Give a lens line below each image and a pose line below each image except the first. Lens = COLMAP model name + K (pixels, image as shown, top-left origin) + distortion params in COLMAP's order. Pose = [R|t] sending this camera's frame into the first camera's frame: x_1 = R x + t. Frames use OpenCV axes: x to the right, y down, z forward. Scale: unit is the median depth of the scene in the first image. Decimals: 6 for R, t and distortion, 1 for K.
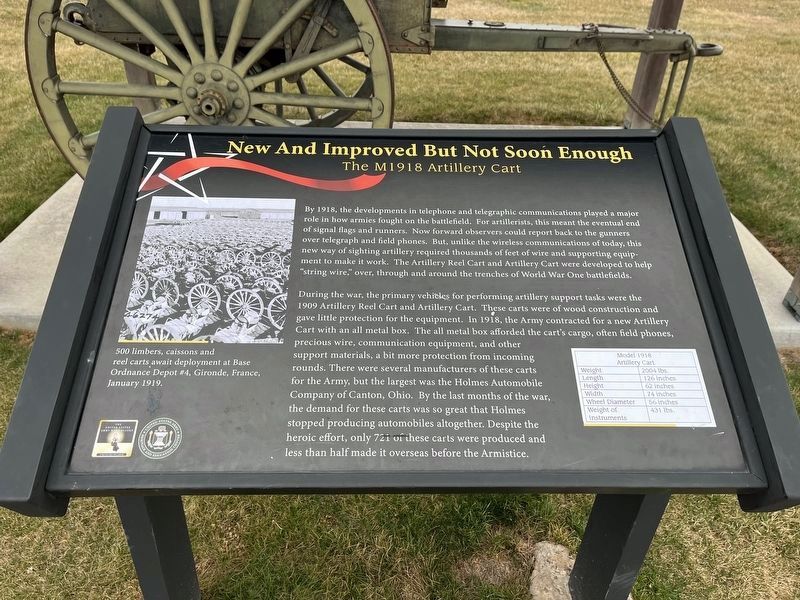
lens RADIAL K [[593.9, 0, 401.3], [0, 593.9, 300.9], [0, 0, 1]] dist [0.032156, -0.017304]
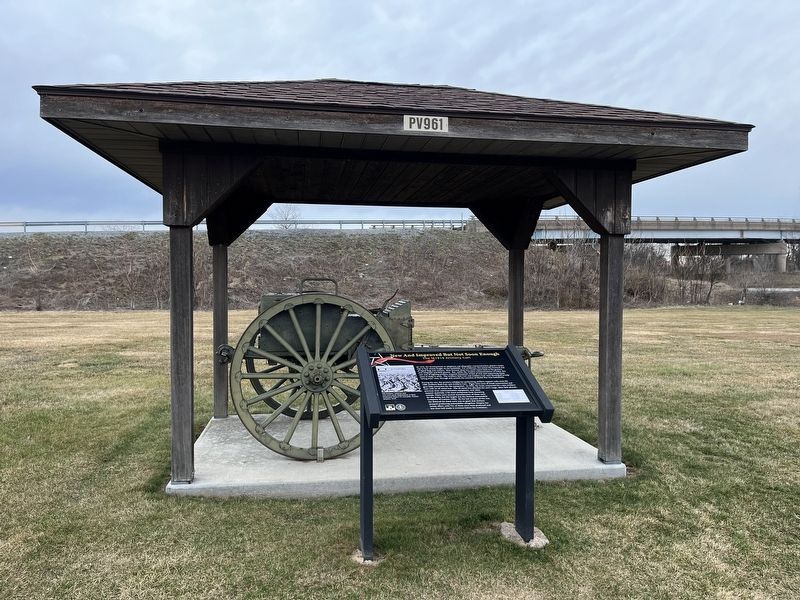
lens RADIAL K [[593.9, 0, 397.2], [0, 593.9, 300.5], [0, 0, 1]] dist [0.032156, -0.017304]
pose [[0.986961, -0.033066, 0.157524, -0.504786], [0.114364, 0.832727, -0.541744, 0.885145], [-0.113261, 0.552696, 0.825651, -1.346077]]
